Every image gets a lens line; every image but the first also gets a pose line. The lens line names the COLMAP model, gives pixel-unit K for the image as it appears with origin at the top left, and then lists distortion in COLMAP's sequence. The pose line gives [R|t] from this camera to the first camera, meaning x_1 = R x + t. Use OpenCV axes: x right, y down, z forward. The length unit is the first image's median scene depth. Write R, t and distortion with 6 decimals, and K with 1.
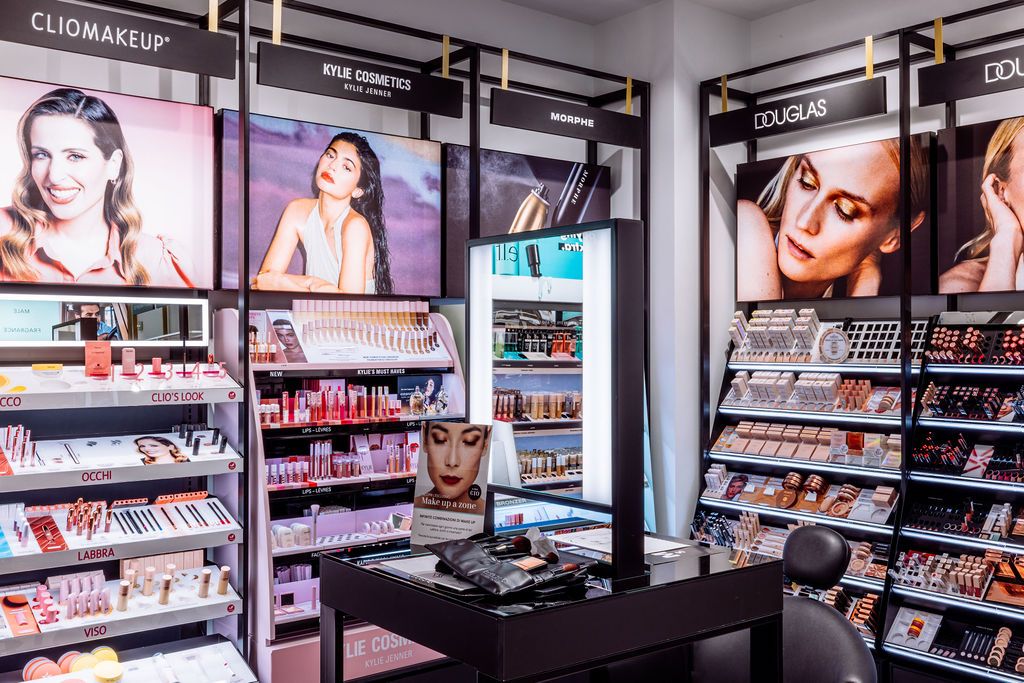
lens RADIAL K [[1009.3, 0, 514.1], [0, 1009.3, 334.3], [0, 0, 1]] dist [0.000243, 0.000000]
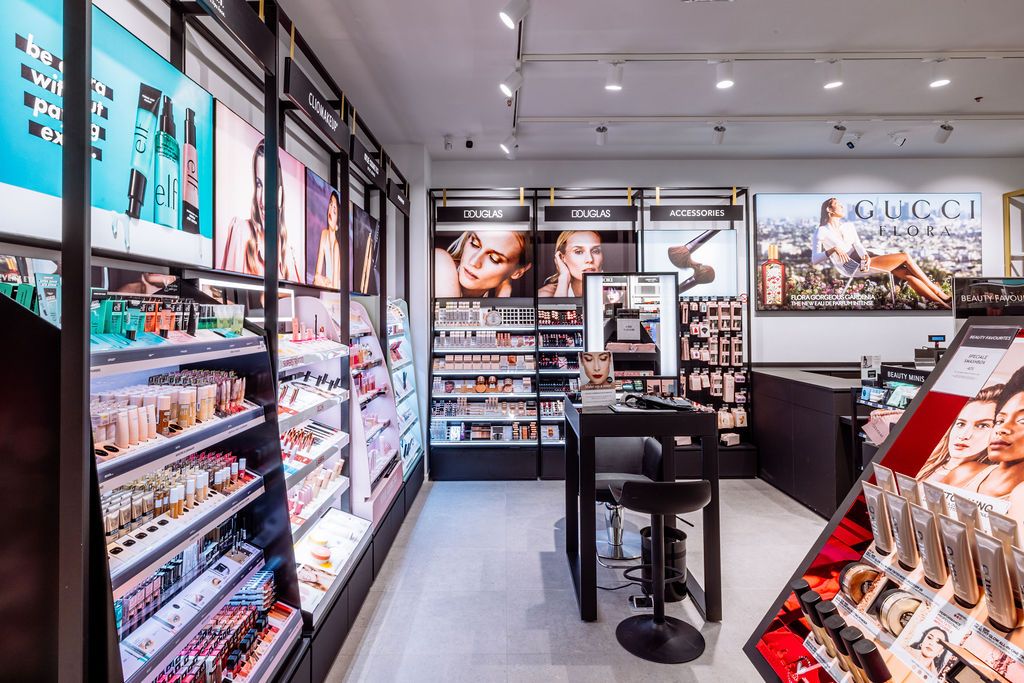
lens RADIAL K [[579.4, 0, 490.5], [0, 579.4, 305.0], [0, 0, 1]] dist [-0.000900, 0.000960]
pose [[0.631764, 0.014657, 0.775022, -0.748764], [-0.001535, 0.999843, -0.017658, 0.003984], [-0.775159, 0.009966, 0.631688, 0.201869]]
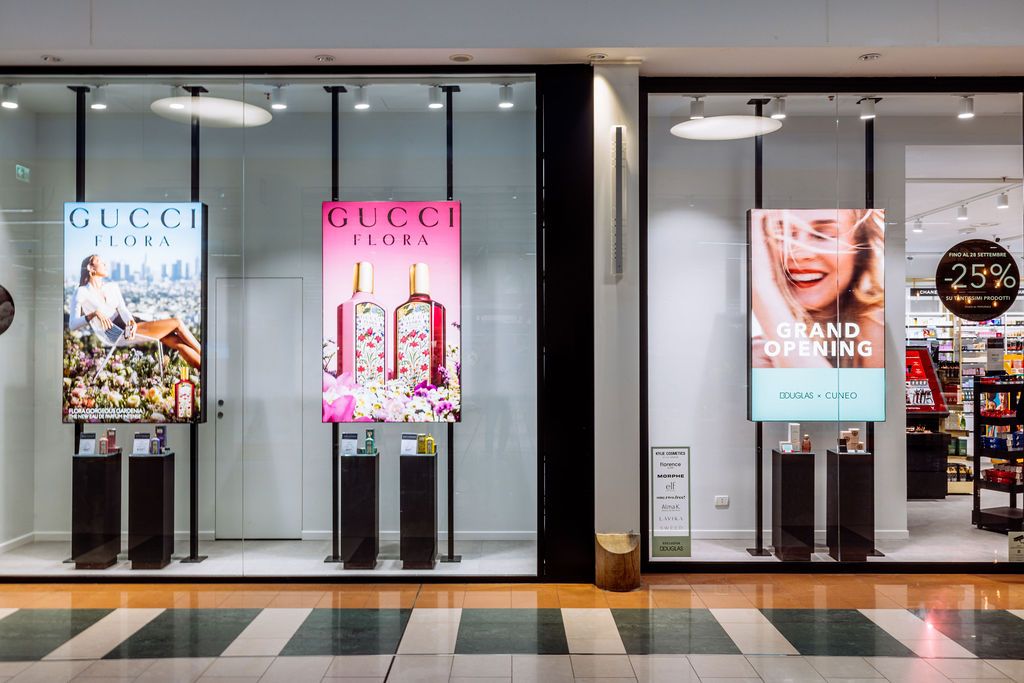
lens RADIAL K [[905.2, 0, 510.3], [0, 905.2, 326.0], [0, 0, 1]] dist [0.004910, 0.009347]
pose [[0.633686, 0.017006, 0.773403, -0.035412], [-0.006426, 0.999840, -0.016720, -0.108127], [-0.773564, 0.005625, 0.633694, -1.498271]]
